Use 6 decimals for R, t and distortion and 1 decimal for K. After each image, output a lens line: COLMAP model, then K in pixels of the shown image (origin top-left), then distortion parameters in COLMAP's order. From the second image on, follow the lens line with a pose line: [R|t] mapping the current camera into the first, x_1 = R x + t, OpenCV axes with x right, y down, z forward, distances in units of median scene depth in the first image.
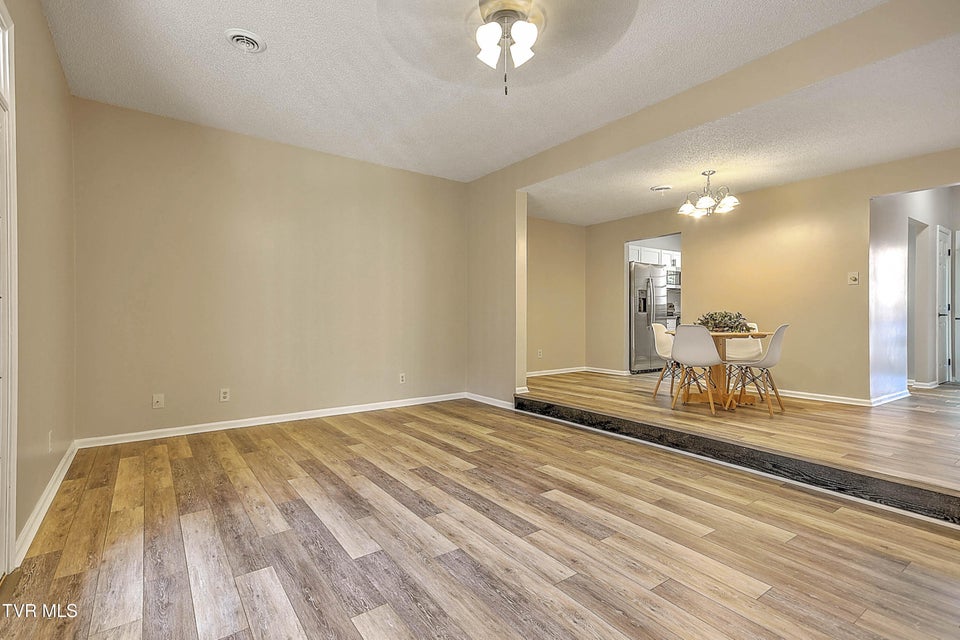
lens RADIAL K [[450.7, 0, 476.2], [0, 450.7, 316.0], [0, 0, 1]] dist [0.040067, 0.000361]
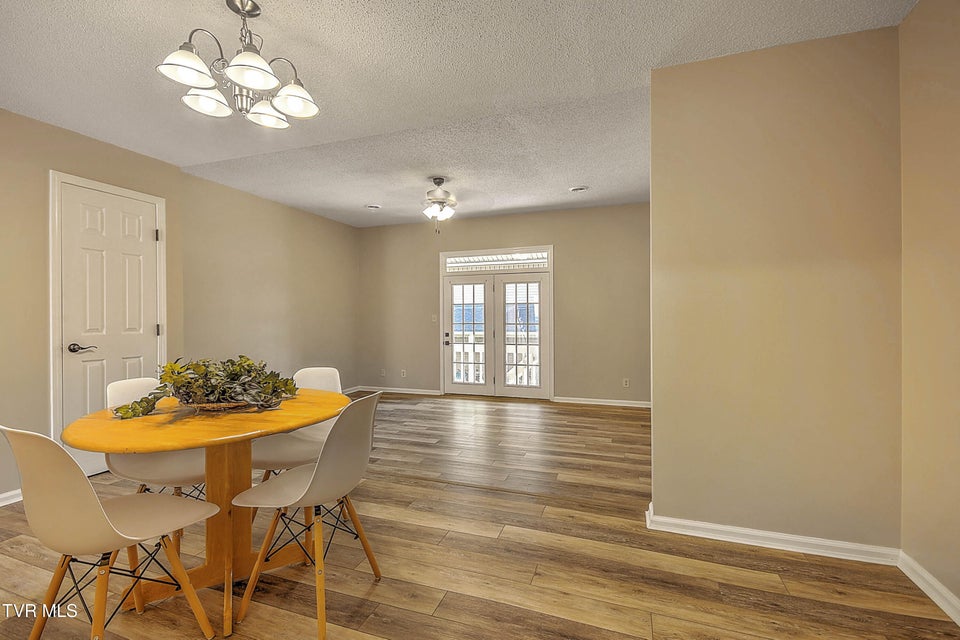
lens RADIAL K [[426.4, 0, 472.8], [0, 426.4, 317.5], [0, 0, 1]] dist [0.010000, 0.000004]
pose [[-0.826420, 0.008221, -0.562994, 0.831164], [0.007445, 0.999966, 0.003674, -0.064885], [0.563005, -0.001155, -0.826453, 2.118626]]
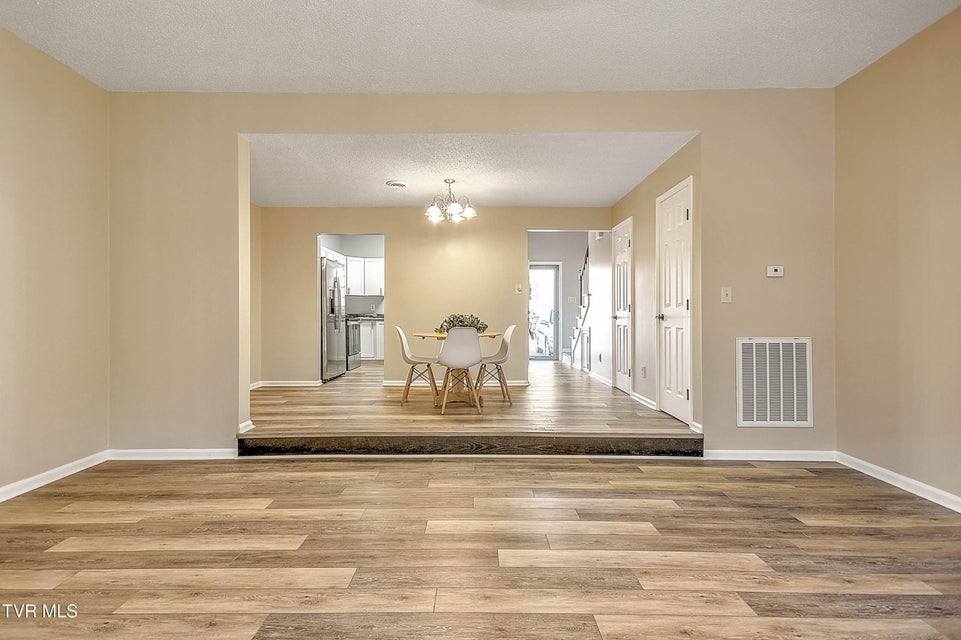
lens RADIAL K [[438.4, 0, 474.1], [0, 438.4, 313.8], [0, 0, 1]] dist [0.015175, -0.000574]
pose [[0.591339, 0.005644, 0.806403, -0.397402], [0.001543, 0.999966, -0.008130, -0.002600], [-0.806421, 0.006052, 0.591310, 0.542070]]
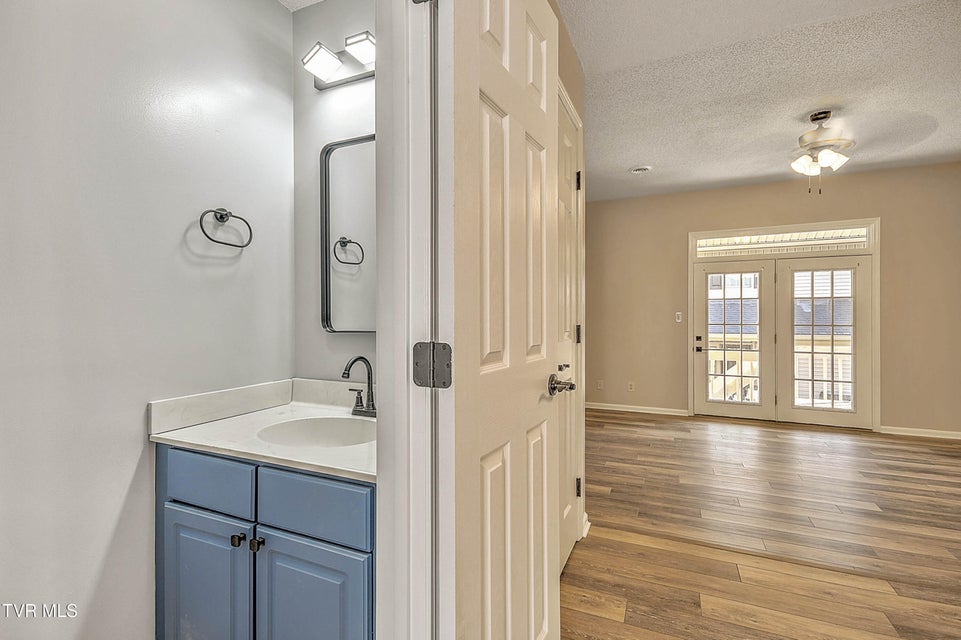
lens RADIAL K [[438.4, 0, 474.1], [0, 438.4, 313.8], [0, 0, 1]] dist [0.015175, -0.000574]
pose [[-0.867661, 0.001879, -0.497152, 1.359053], [0.003297, 0.999993, -0.001975, -0.066757], [0.497145, -0.003353, -0.867661, 1.289838]]
